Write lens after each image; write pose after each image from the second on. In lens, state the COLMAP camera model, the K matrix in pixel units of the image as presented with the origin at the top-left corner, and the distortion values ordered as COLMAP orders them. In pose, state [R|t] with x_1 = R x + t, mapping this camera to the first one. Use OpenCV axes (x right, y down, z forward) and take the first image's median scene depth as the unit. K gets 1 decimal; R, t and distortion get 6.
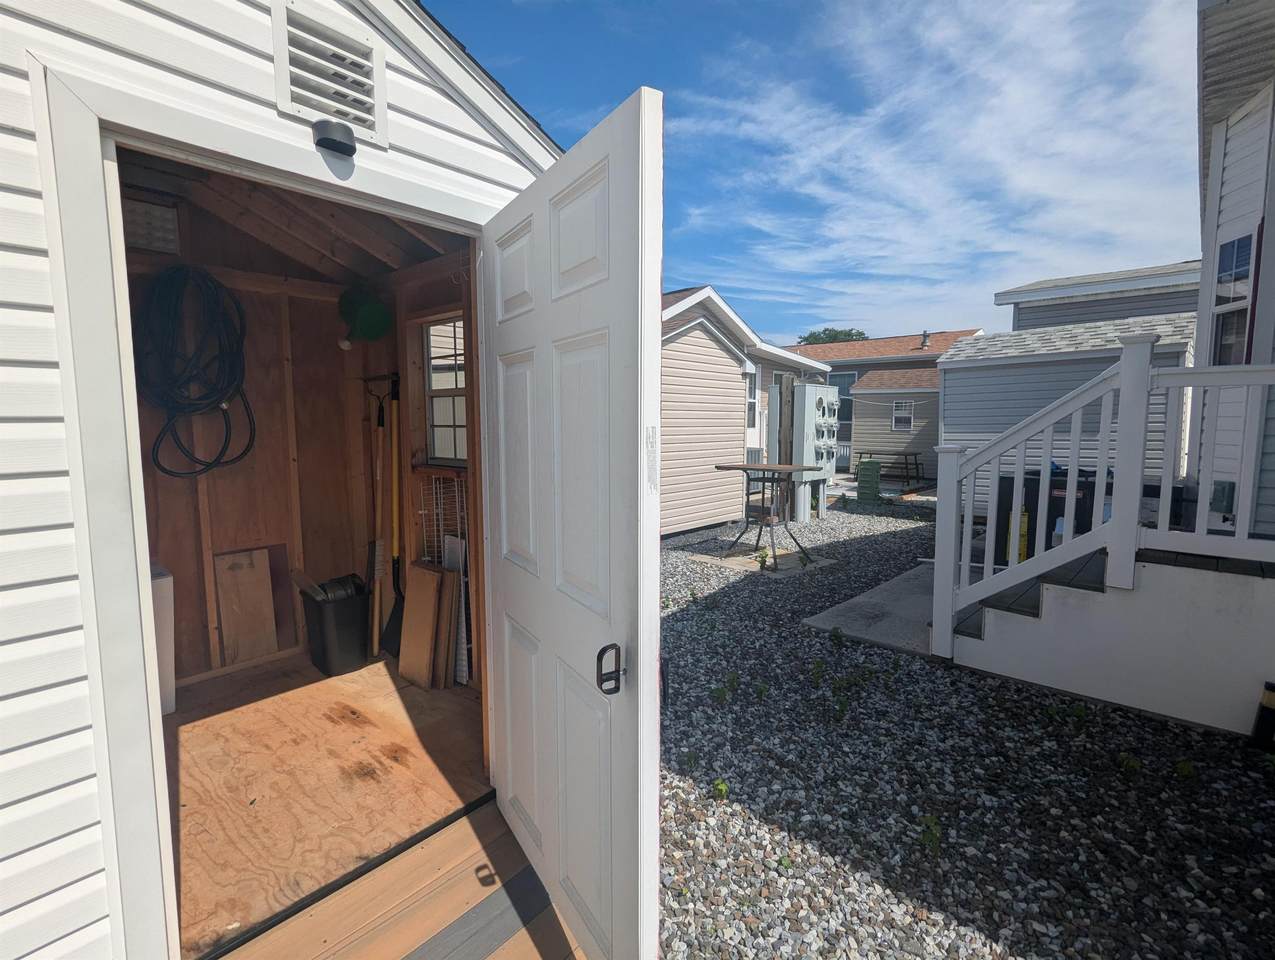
lens RADIAL K [[586.8, 0, 637.5], [0, 586.8, 480.0], [0, 0, 1]] dist [-0.000535, 0.000296]
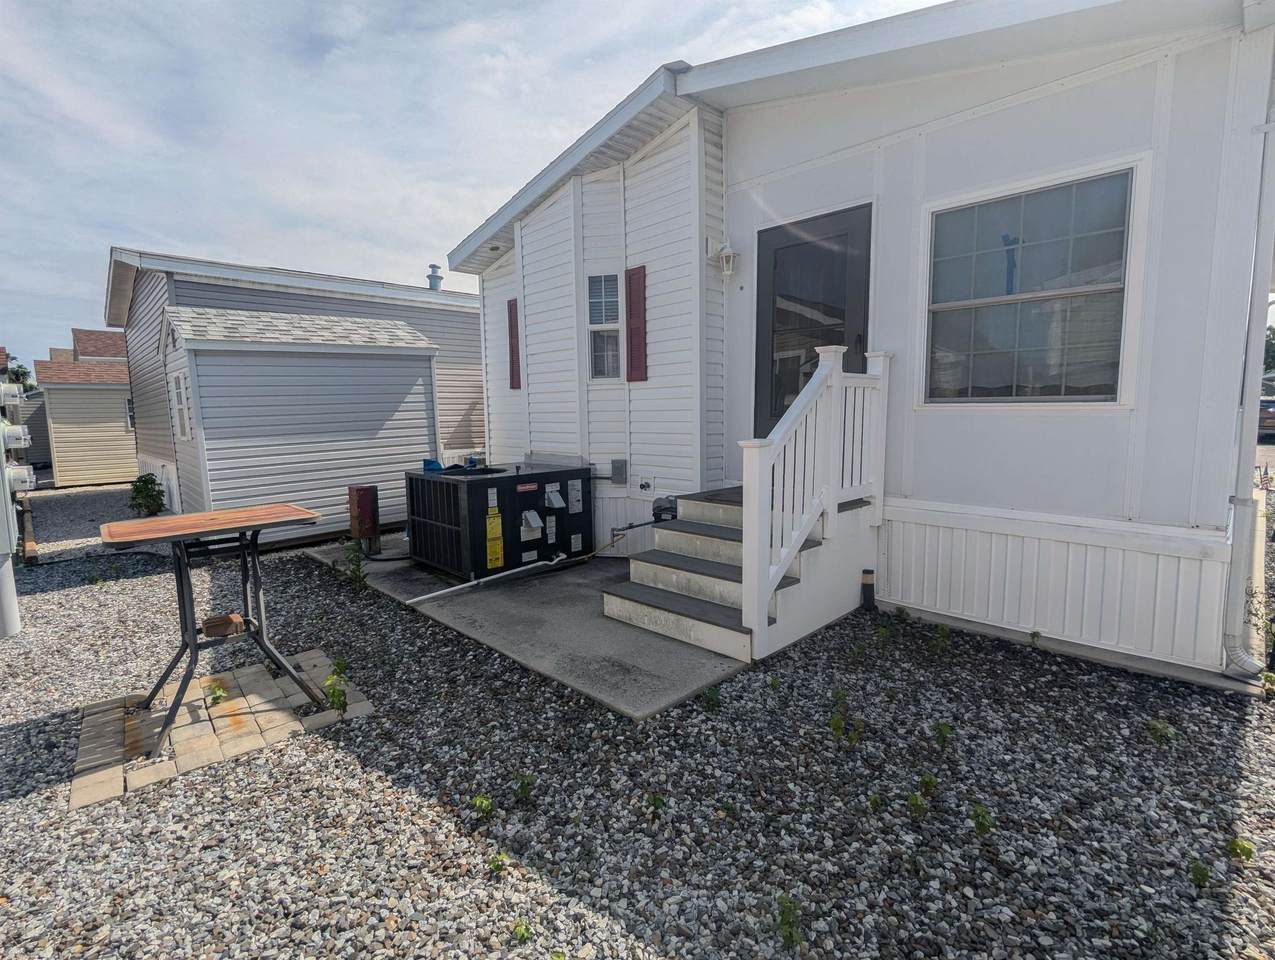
lens RADIAL K [[586.8, 0, 637.5], [0, 586.8, 480.0], [0, 0, 1]] dist [-0.000535, 0.000296]
pose [[0.062226, -0.124866, 0.990220, -0.450763], [0.118948, 0.986000, 0.116859, -0.139120], [-0.990949, 0.110513, 0.076208, 1.135042]]
